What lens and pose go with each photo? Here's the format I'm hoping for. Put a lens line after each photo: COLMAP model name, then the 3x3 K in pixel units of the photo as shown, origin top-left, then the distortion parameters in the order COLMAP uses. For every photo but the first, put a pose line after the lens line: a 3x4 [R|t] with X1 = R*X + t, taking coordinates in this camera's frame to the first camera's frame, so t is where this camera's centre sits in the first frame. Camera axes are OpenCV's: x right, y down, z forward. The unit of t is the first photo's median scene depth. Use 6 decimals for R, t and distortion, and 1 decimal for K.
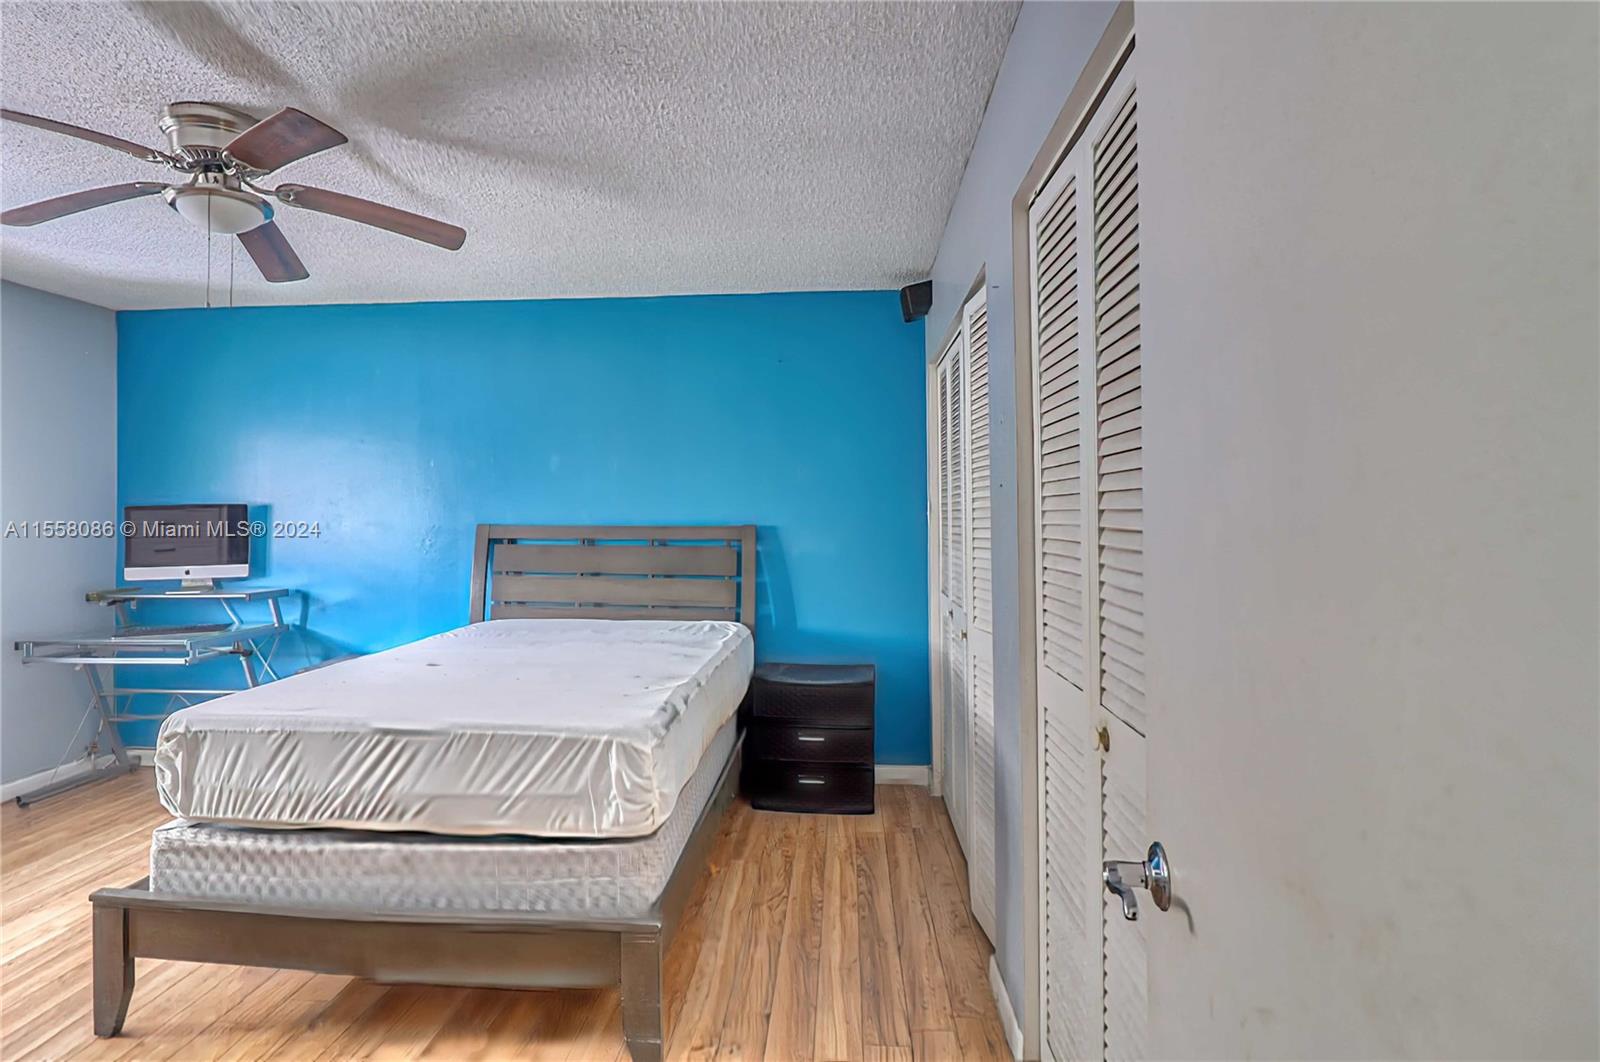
lens RADIAL K [[774.8, 0, 796.3], [0, 774.8, 499.8], [0, 0, 1]] dist [-0.000457, -0.010870]
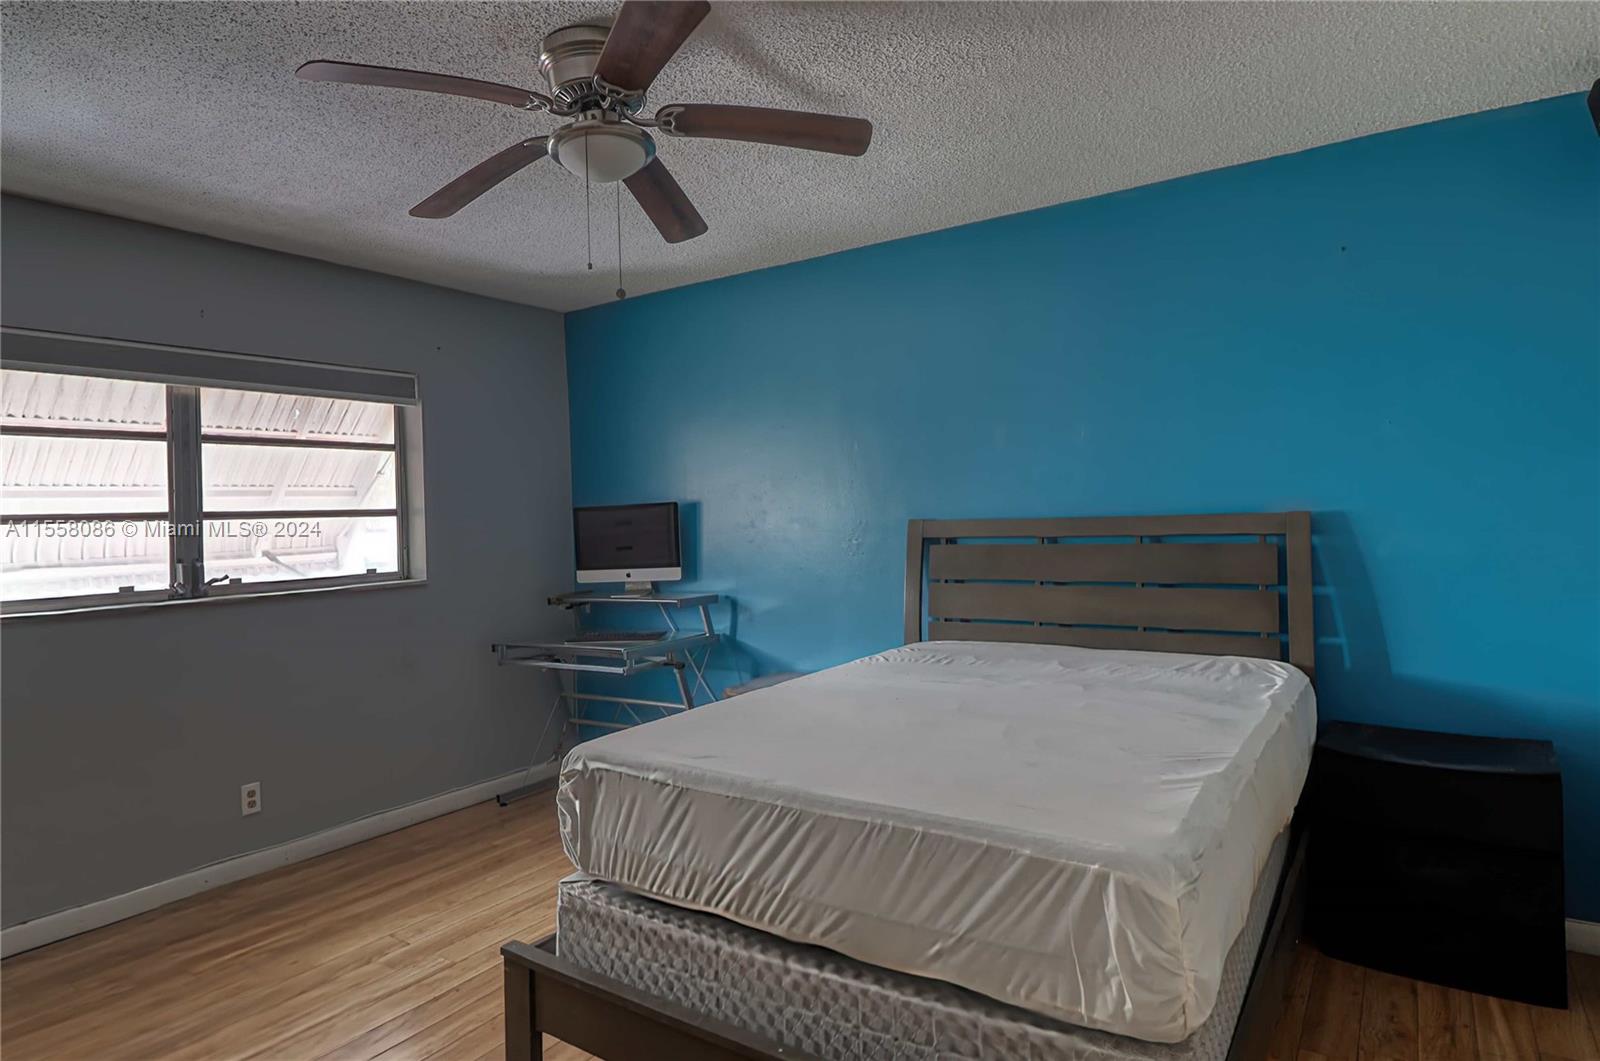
lens RADIAL K [[913.2, 0, 805.3], [0, 913.2, 499.0], [0, 0, 1]] dist [-0.003598, -0.000095]
pose [[0.868176, -0.030489, -0.495320, -0.070135], [0.037210, 0.999301, 0.003709, 0.006752], [0.494860, -0.021651, 0.868703, 0.235915]]
